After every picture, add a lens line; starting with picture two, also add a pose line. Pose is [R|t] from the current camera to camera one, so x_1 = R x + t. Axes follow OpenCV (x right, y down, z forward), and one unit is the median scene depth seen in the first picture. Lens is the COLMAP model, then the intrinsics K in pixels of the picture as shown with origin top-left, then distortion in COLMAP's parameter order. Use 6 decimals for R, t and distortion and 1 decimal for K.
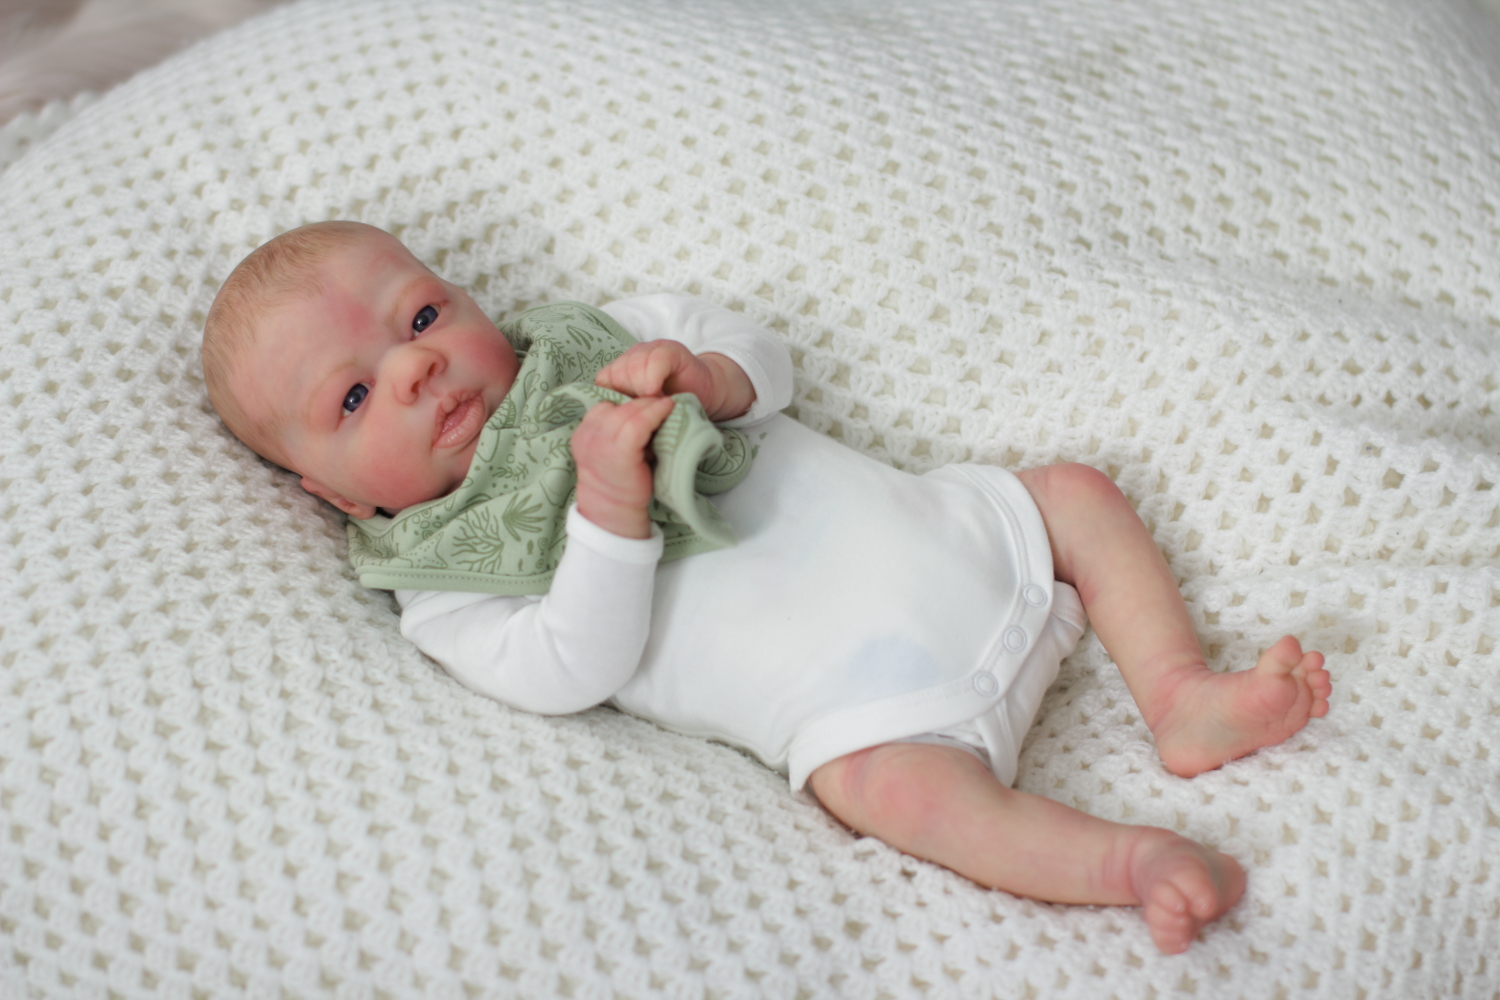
lens RADIAL K [[3385.3, 0, 750.0], [0, 3385.3, 500.0], [0, 0, 1]] dist [-0.158624, 0.054248]
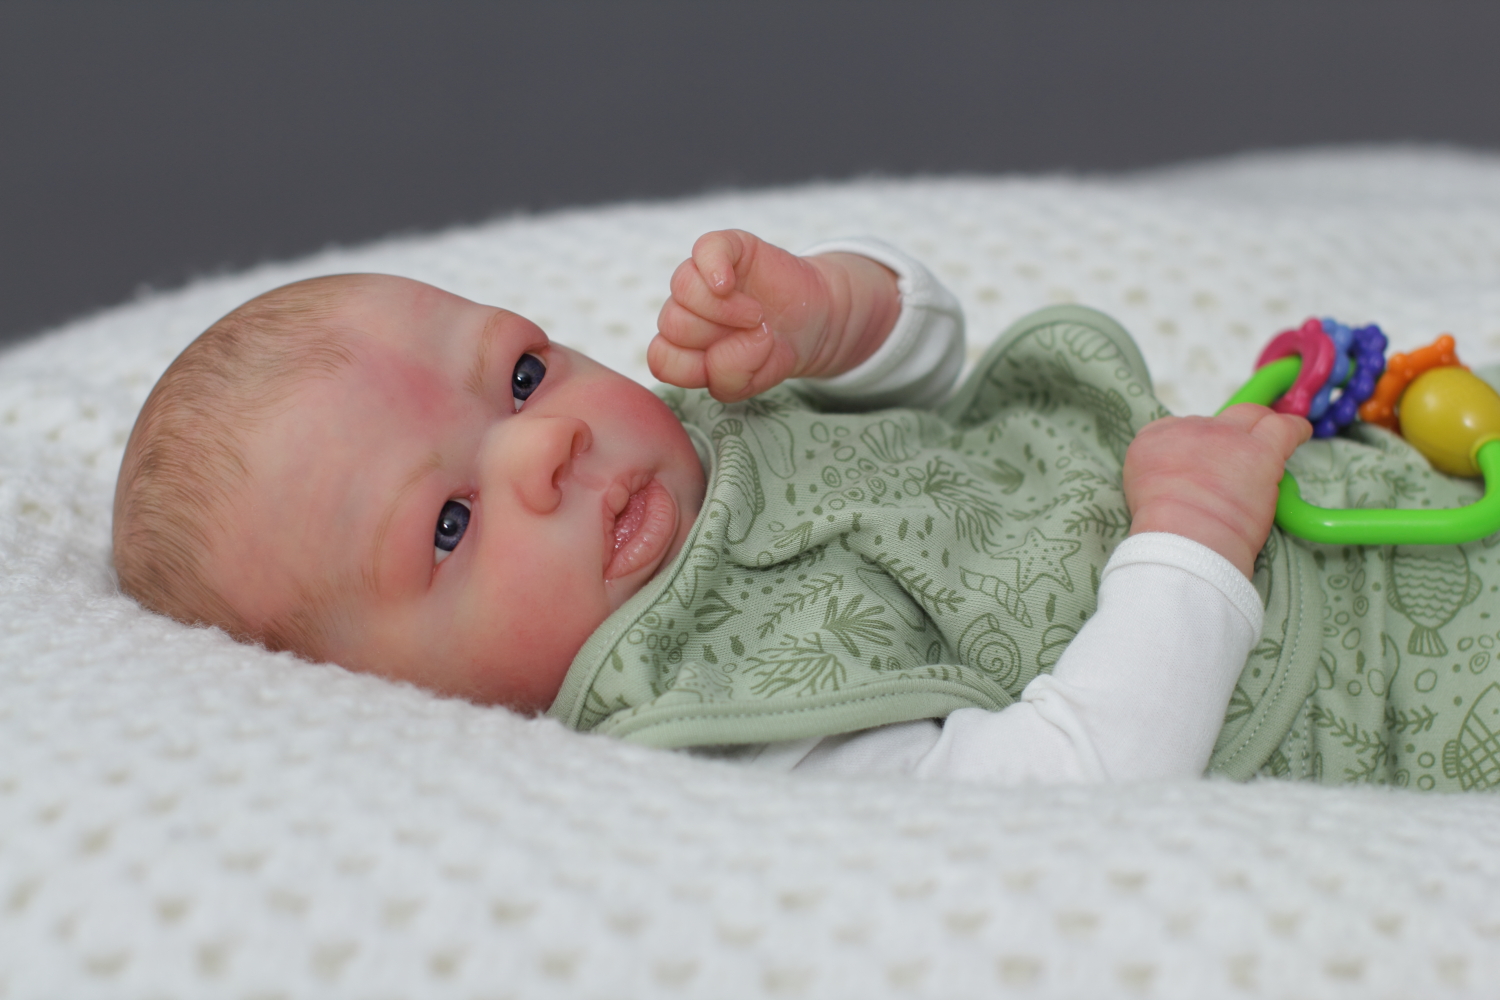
lens RADIAL K [[3385.3, 0, 750.0], [0, 3385.3, 500.0], [0, 0, 1]] dist [-0.158624, 0.054248]
pose [[0.951638, -0.214952, 0.219501, -0.191186], [0.250483, 0.956550, -0.149230, 0.062141], [-0.177886, 0.196995, 0.964132, 0.443044]]
